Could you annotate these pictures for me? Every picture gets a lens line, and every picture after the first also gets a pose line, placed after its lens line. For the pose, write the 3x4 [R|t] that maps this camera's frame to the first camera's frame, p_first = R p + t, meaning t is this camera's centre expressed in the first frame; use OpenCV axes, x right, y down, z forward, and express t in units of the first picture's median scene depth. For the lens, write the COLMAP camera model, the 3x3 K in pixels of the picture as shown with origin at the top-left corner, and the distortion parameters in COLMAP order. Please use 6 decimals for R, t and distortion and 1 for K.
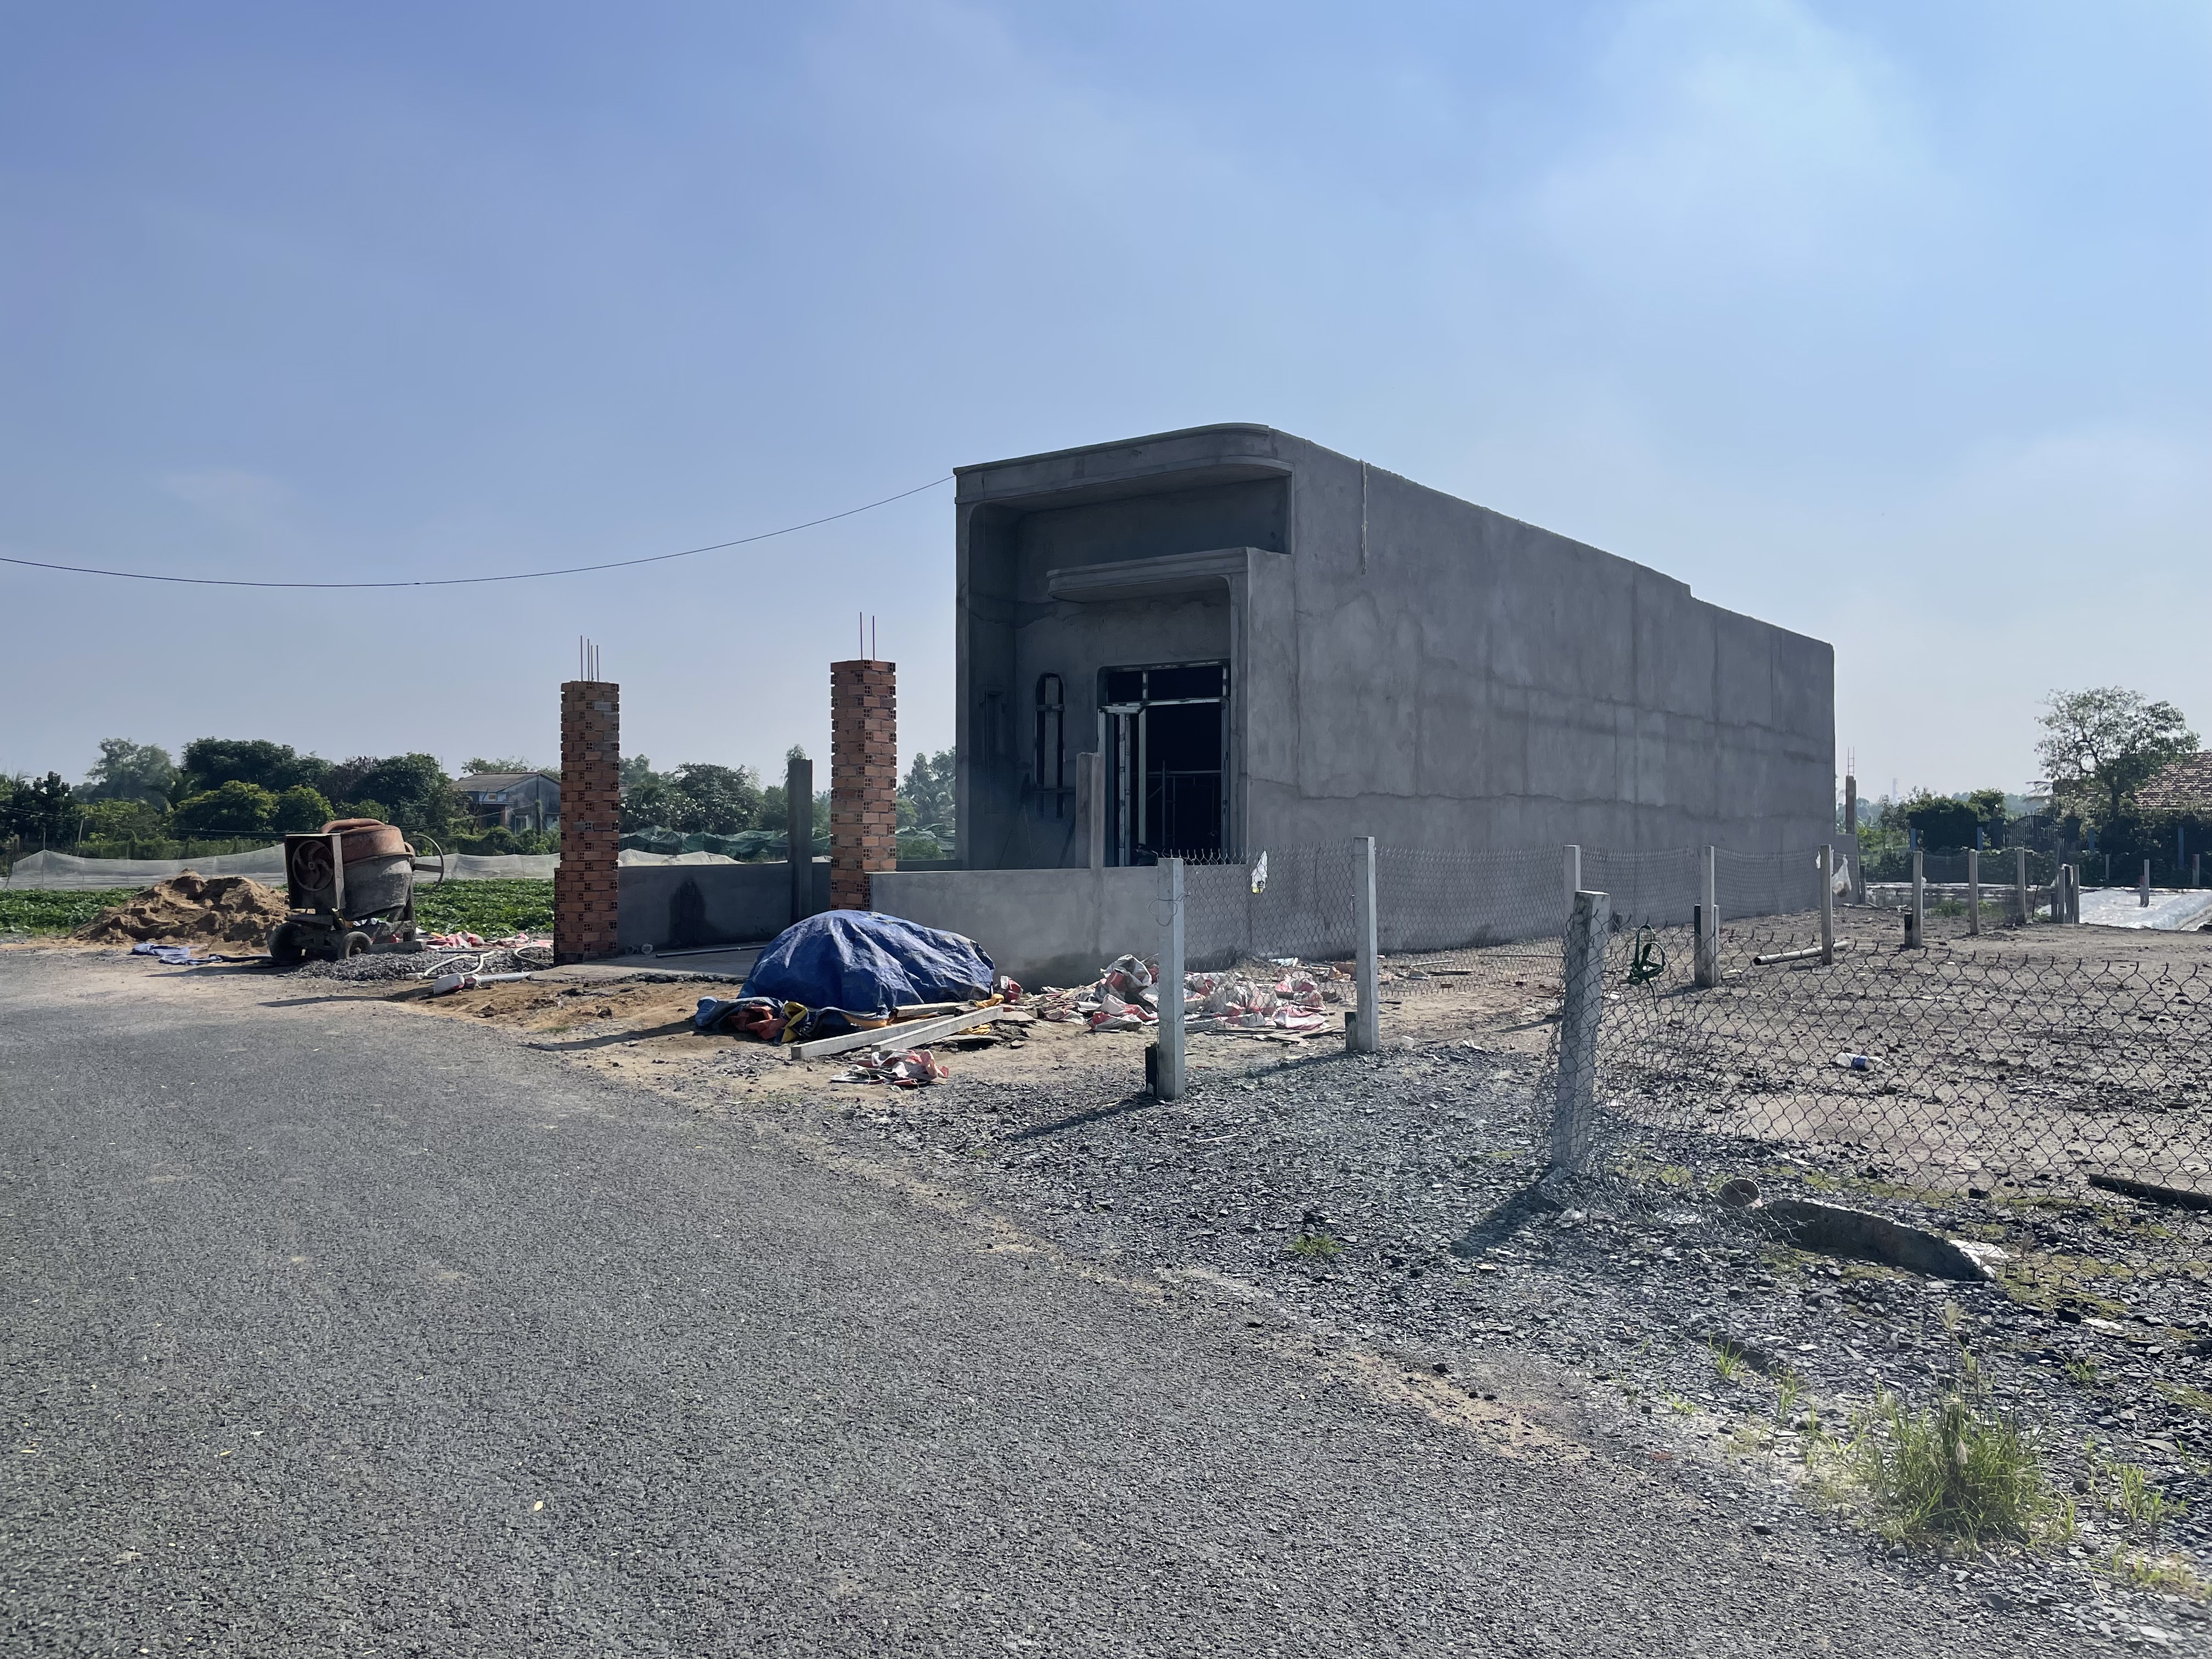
lens RADIAL K [[1664.0, 0, 1105.3], [0, 1664.0, 819.1], [0, 0, 1]] dist [0.102235, -0.138459]
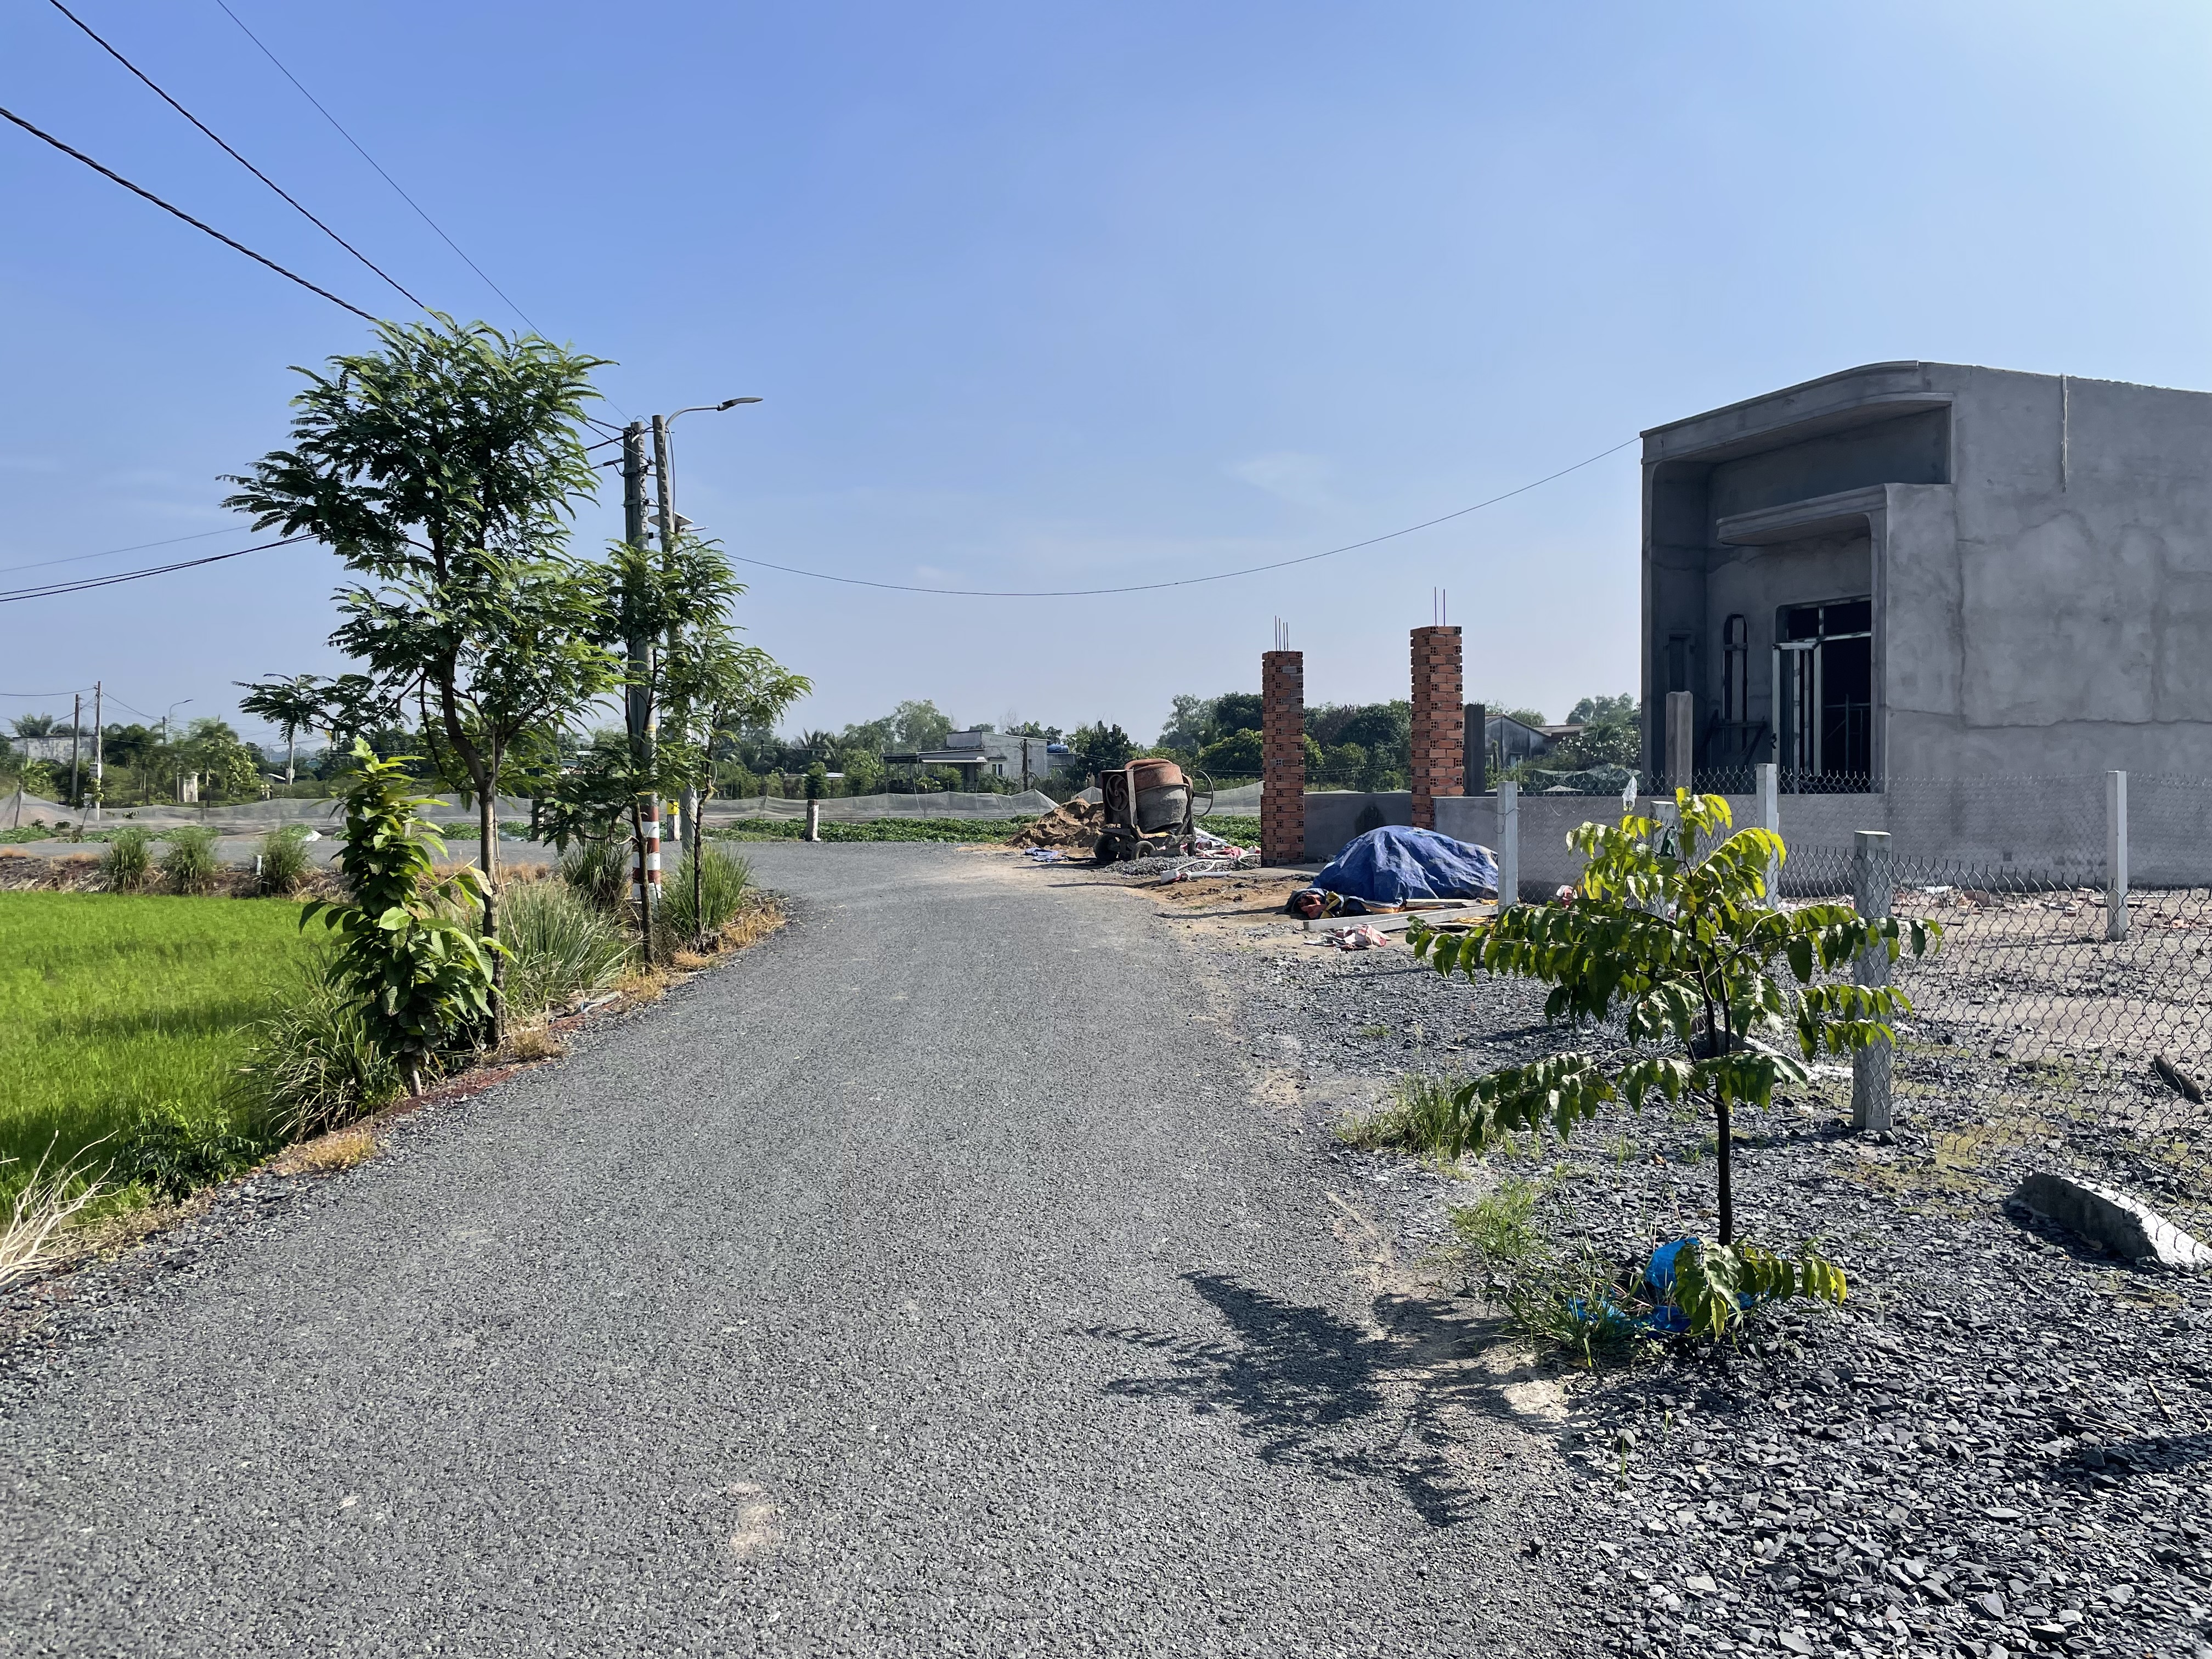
lens RADIAL K [[1664.0, 0, 1105.3], [0, 1664.0, 819.1], [0, 0, 1]] dist [0.102235, -0.138459]
pose [[0.833846, 0.009872, -0.551908, 0.236753], [0.010315, 0.999387, 0.033460, 0.002815], [0.551900, -0.033593, 0.833233, -0.124096]]
